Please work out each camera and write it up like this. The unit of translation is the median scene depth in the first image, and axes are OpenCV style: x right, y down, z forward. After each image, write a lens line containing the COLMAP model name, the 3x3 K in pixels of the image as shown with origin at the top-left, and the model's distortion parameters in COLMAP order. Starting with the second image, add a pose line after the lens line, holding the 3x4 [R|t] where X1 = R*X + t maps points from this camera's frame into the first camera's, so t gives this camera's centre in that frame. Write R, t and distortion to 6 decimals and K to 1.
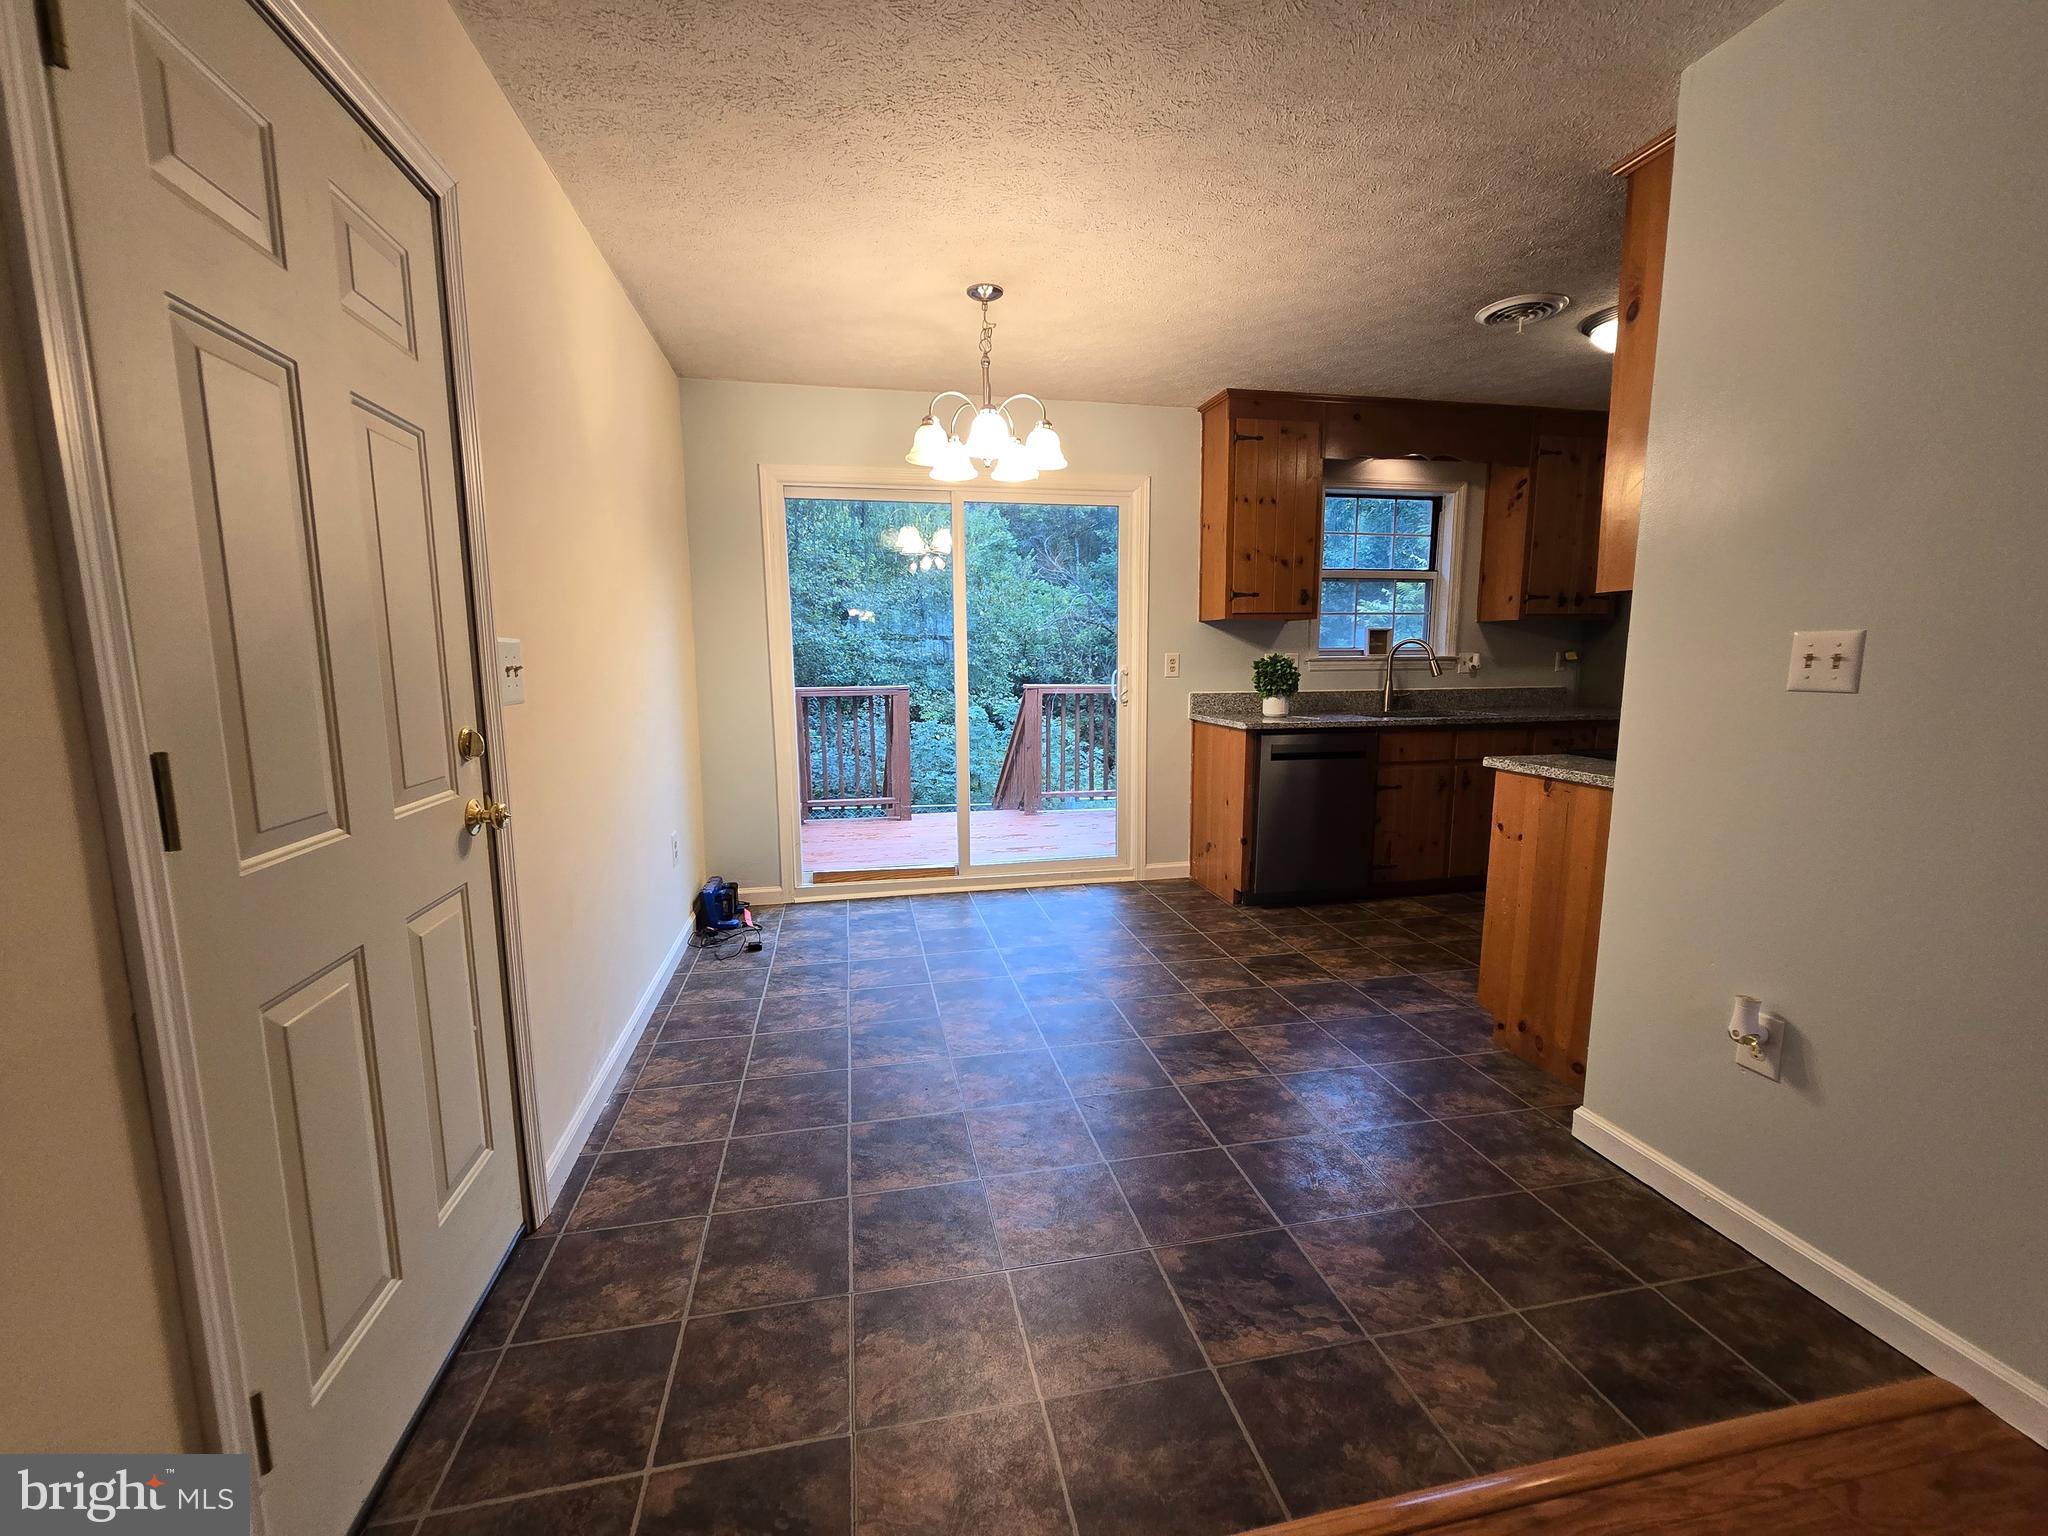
lens RADIAL K [[842.0, 0, 1018.2], [0, 842.0, 775.4], [0, 0, 1]] dist [-0.006945, 0.001356]
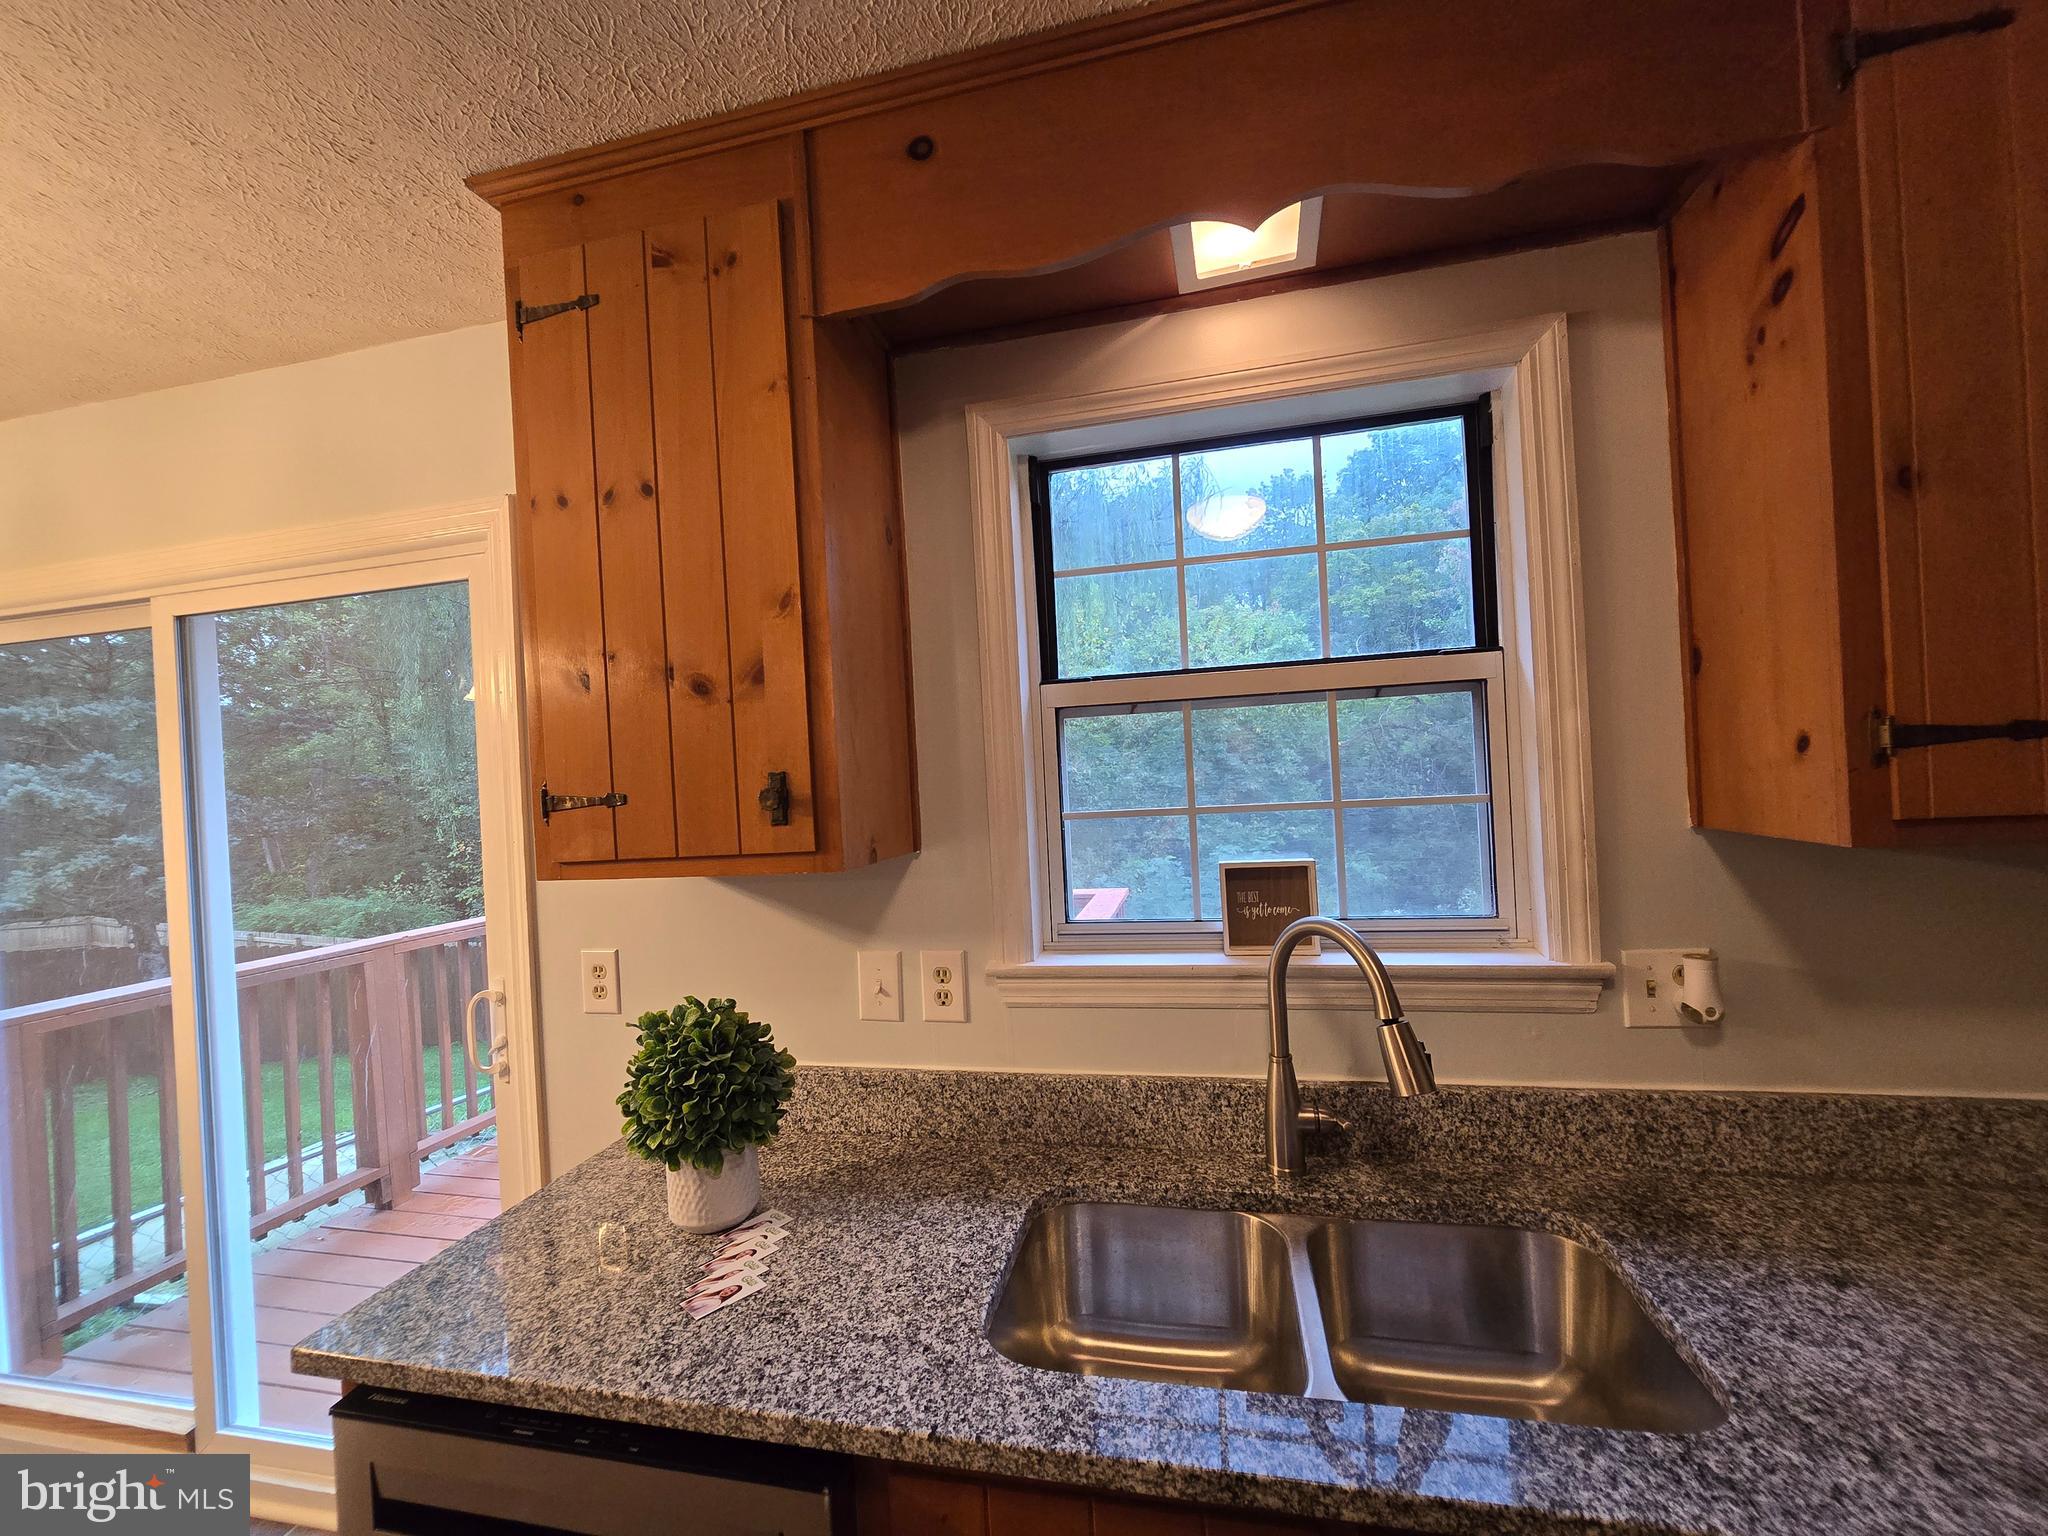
lens RADIAL K [[842.0, 0, 1022.7], [0, 842.0, 773.8], [0, 0, 1]] dist [-0.006945, 0.001356]
pose [[0.910505, -0.040875, -0.411473, 0.493437], [-0.014950, 0.991198, -0.131544, -0.171900], [0.413228, 0.125923, 0.901879, 0.725628]]
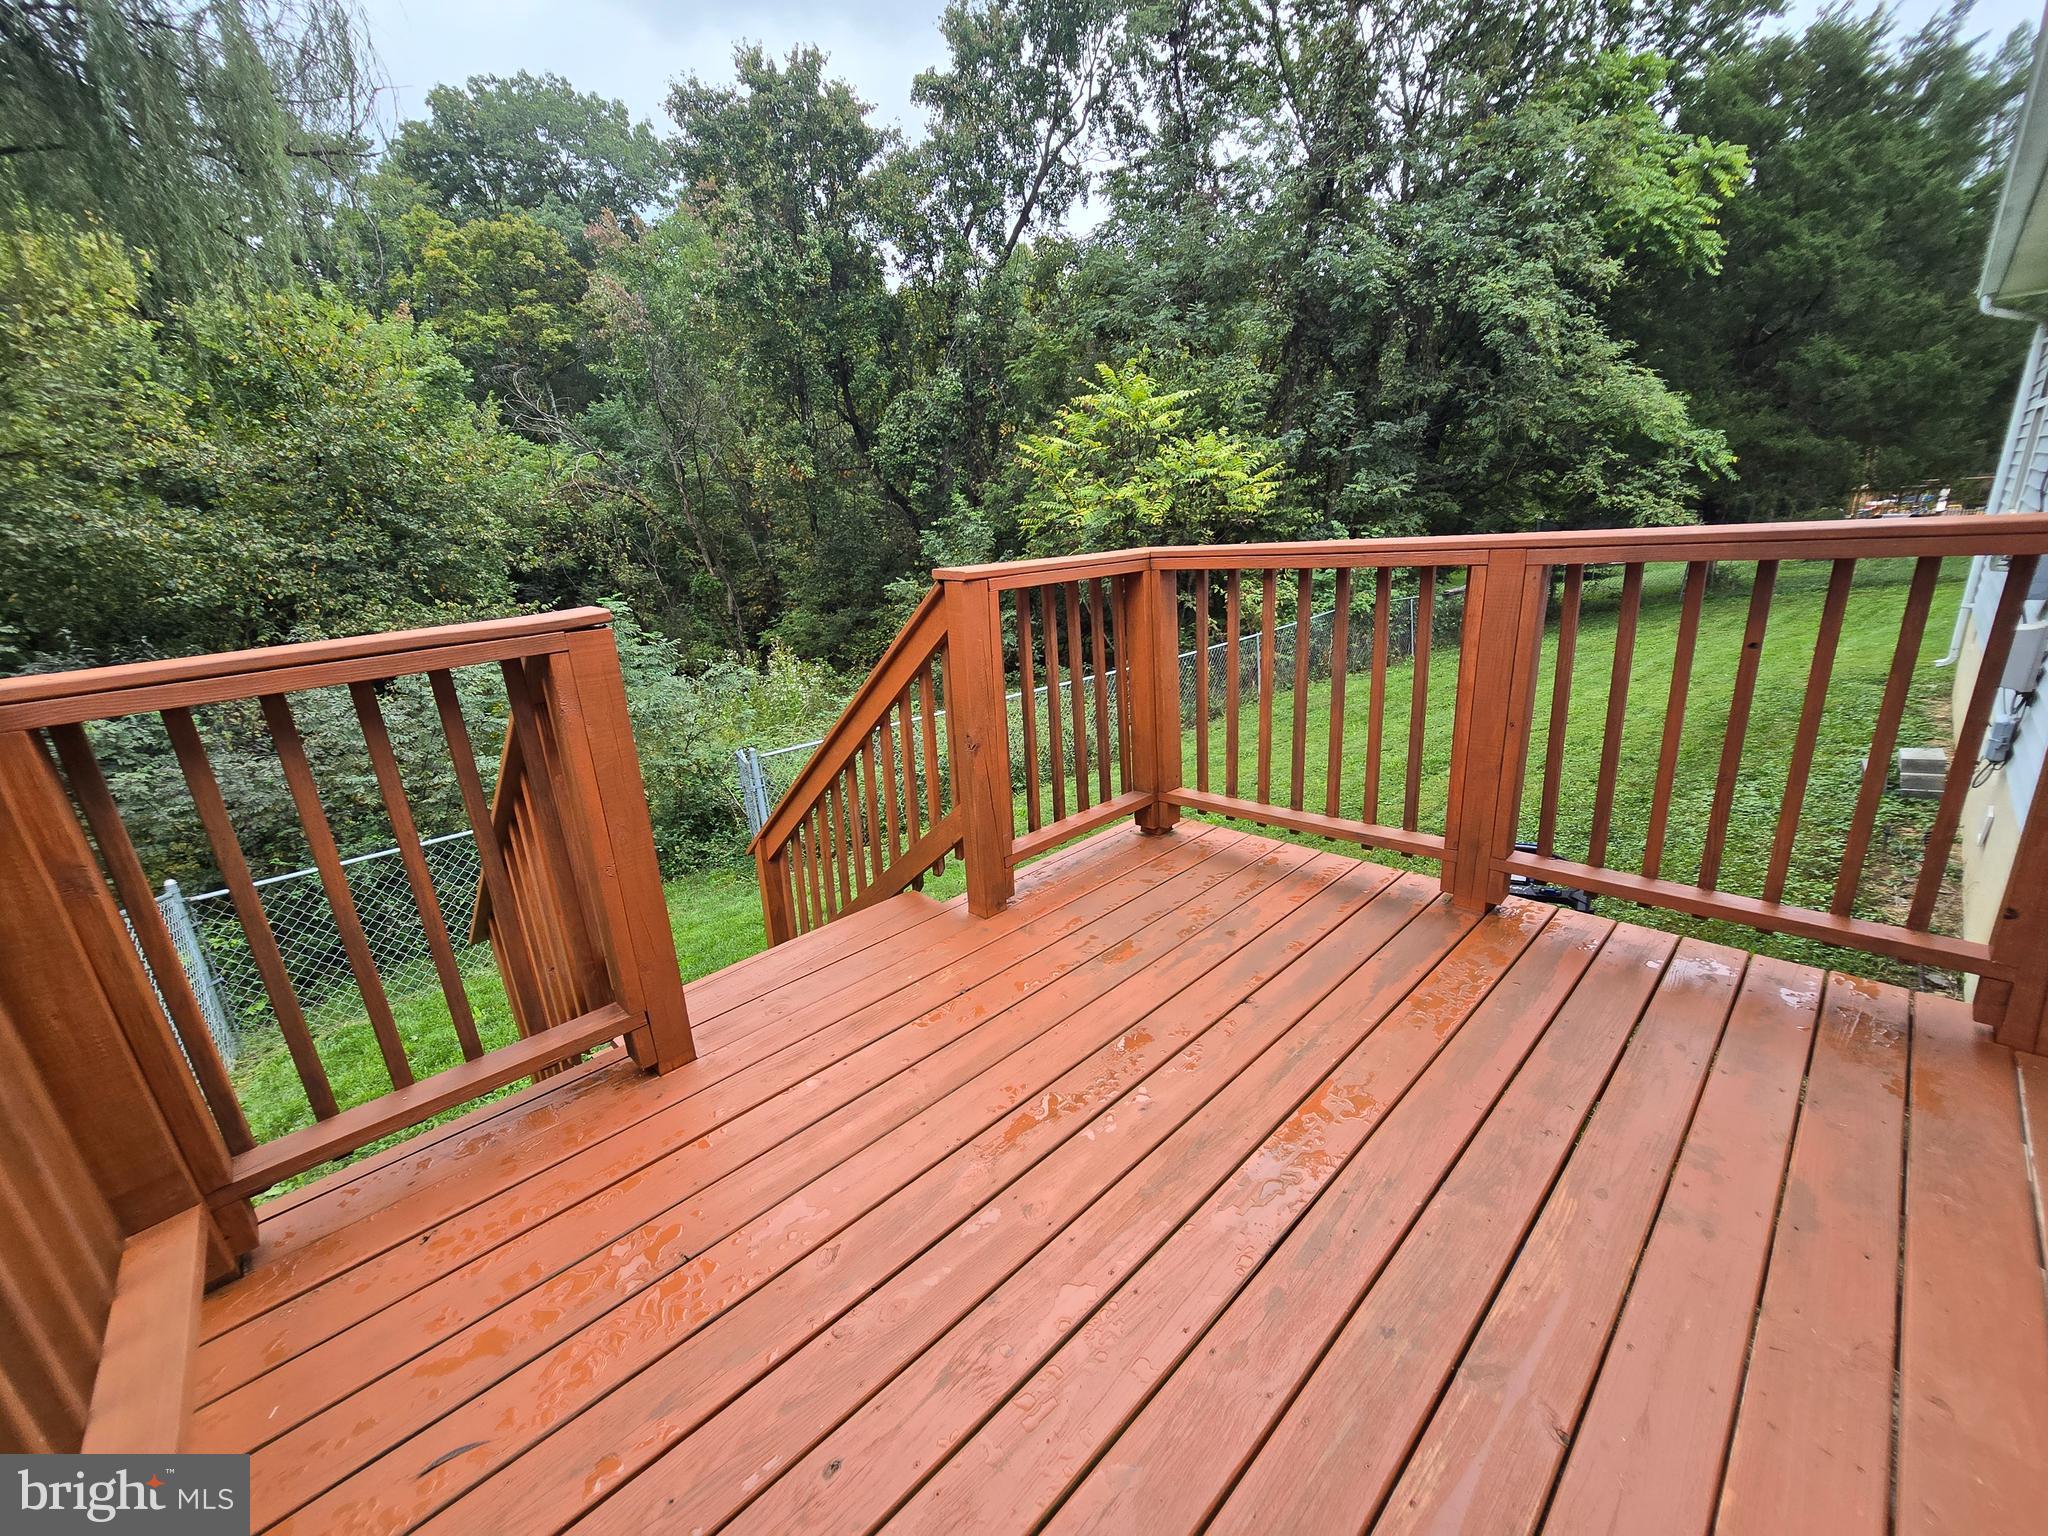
lens RADIAL K [[842.0, 0, 1018.9], [0, 842.0, 773.1], [0, 0, 1]] dist [-0.006945, 0.001356]
pose [[0.840705, -0.204025, 0.501587, -0.242888], [0.132756, 0.975692, 0.174361, -0.123692], [-0.524968, -0.079997, 0.847354, 1.035442]]
